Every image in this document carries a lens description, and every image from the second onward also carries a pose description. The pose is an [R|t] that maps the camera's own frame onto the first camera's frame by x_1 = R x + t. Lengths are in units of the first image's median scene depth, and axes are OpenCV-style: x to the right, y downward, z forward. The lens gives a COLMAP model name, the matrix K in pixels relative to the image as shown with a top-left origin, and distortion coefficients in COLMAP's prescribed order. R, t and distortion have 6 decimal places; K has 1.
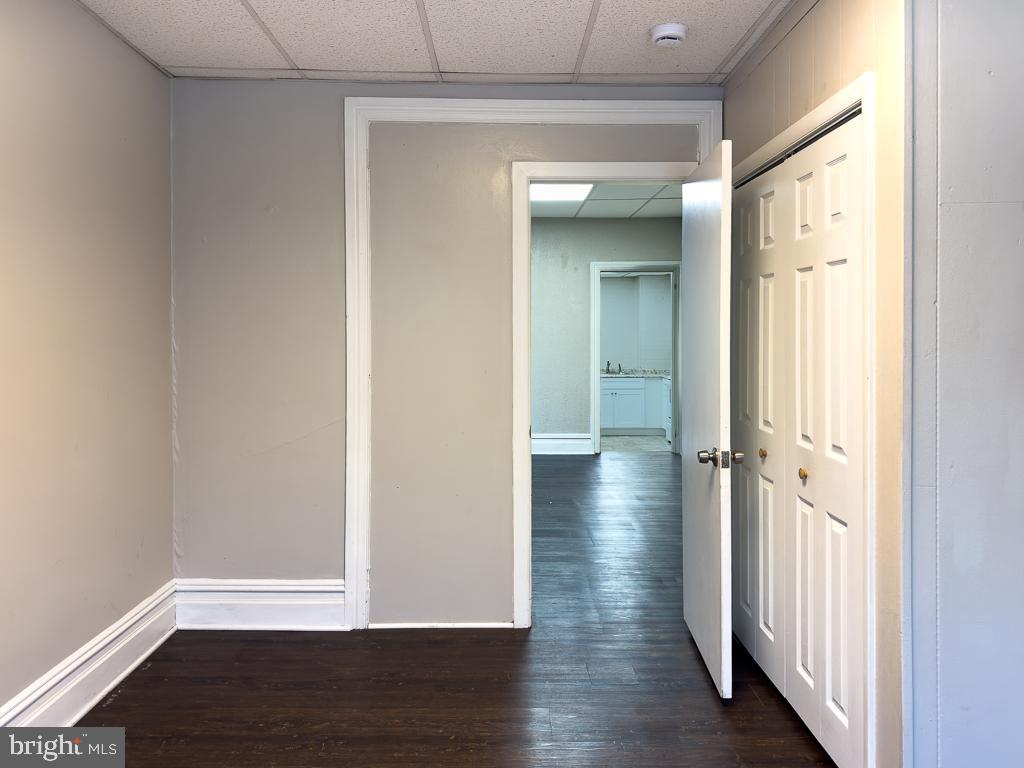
lens RADIAL K [[749.2, 0, 455.7], [0, 749.2, 329.8], [0, 0, 1]] dist [0.047846, -0.064309]
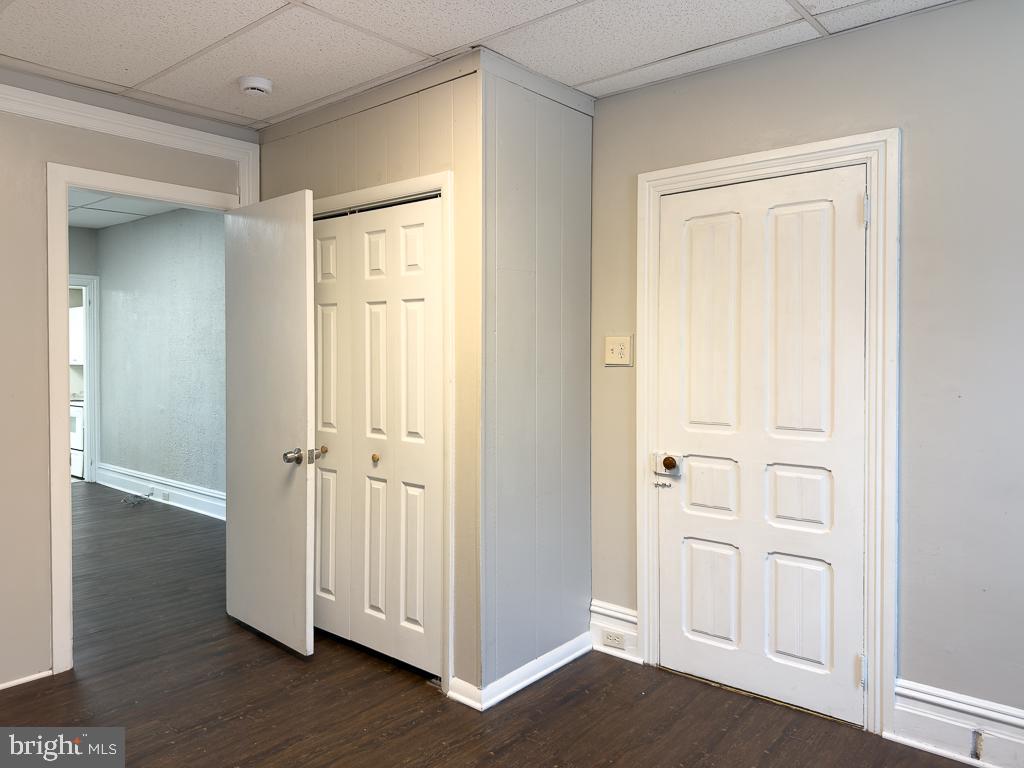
lens RADIAL K [[749.2, 0, 518.3], [0, 749.2, 358.3], [0, 0, 1]] dist [0.047846, -0.064309]
pose [[0.636925, -0.012220, 0.770829, -0.356206], [0.002533, 0.999902, 0.013759, -0.000655], [-0.770922, -0.006811, 0.636894, -0.020686]]
